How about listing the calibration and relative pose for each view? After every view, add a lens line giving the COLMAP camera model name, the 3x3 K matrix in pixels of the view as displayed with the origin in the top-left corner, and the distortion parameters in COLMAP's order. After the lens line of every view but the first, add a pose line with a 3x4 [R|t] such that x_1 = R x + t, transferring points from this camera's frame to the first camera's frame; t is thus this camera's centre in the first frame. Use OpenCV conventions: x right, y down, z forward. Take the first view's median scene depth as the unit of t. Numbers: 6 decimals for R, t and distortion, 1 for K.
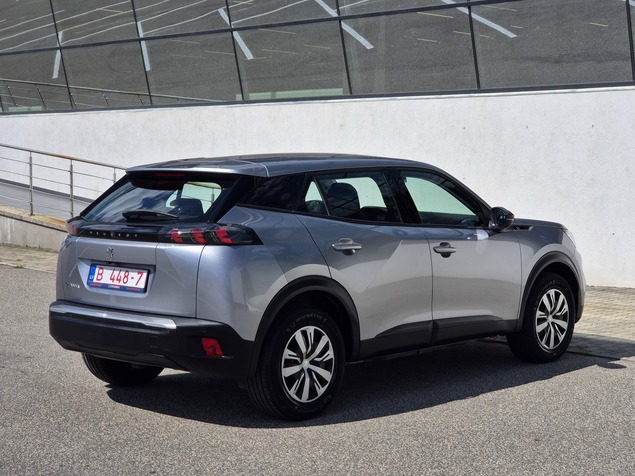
lens RADIAL K [[1260.2, 0, 317.5], [0, 1260.2, 238.0], [0, 0, 1]] dist [-0.291759, 2.222065]
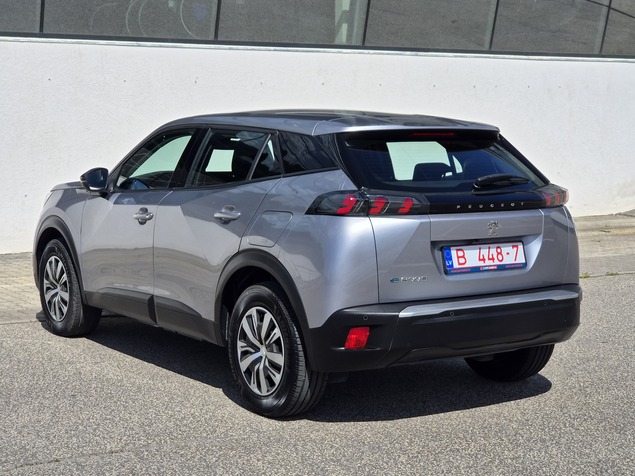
lens RADIAL K [[1260.2, 0, 317.5], [0, 1260.2, 238.0], [0, 0, 1]] dist [-0.291759, 2.222065]
pose [[0.209528, -0.095450, 0.973133, -0.976755], [0.057896, 0.994689, 0.085099, -0.057589], [-0.976087, 0.038510, 0.213941, 0.908911]]
